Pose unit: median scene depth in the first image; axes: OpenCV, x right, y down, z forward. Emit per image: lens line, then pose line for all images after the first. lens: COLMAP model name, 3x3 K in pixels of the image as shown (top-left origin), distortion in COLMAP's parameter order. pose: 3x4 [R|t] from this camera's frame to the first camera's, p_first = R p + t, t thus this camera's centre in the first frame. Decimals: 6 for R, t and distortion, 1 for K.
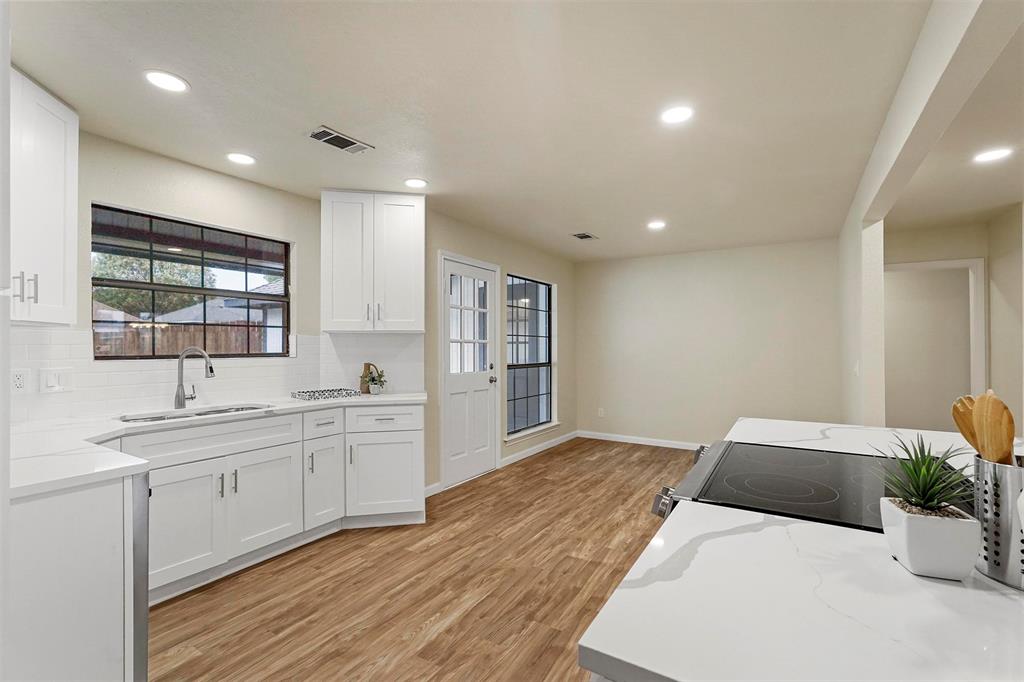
lens RADIAL K [[455.5, 0, 506.9], [0, 455.5, 344.3], [0, 0, 1]] dist [-0.001888, 0.000661]
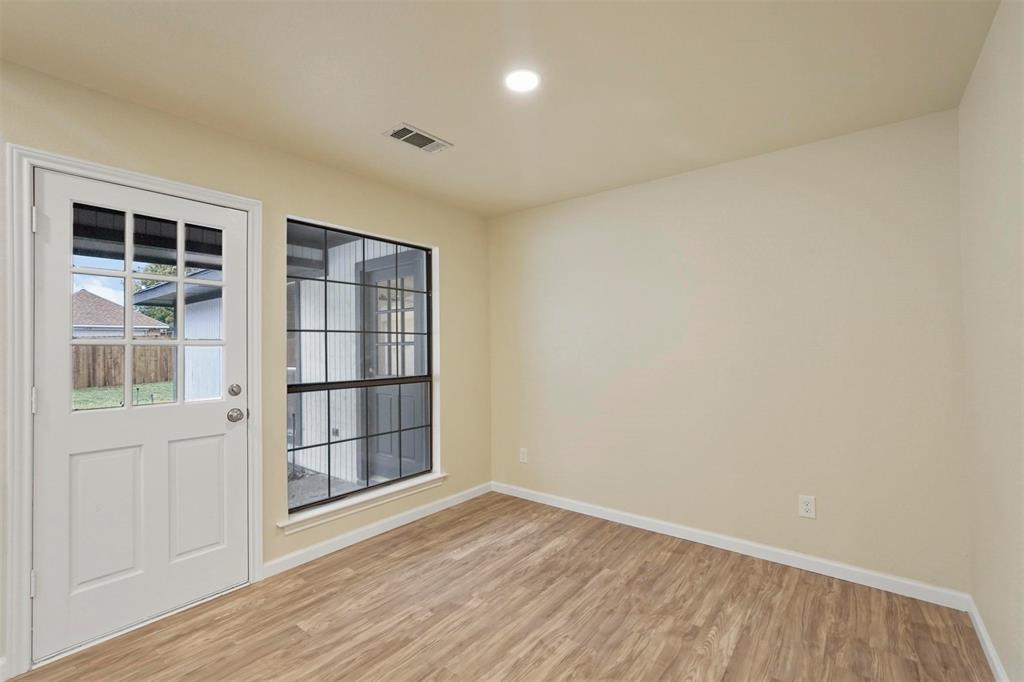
lens RADIAL K [[455.5, 0, 506.9], [0, 455.5, 344.3], [0, 0, 1]] dist [-0.001888, 0.000661]
pose [[0.994591, -0.011501, -0.103226, 0.259585], [0.011177, 0.999931, -0.003723, 0.001528], [0.103262, 0.002549, 0.994651, 0.397981]]
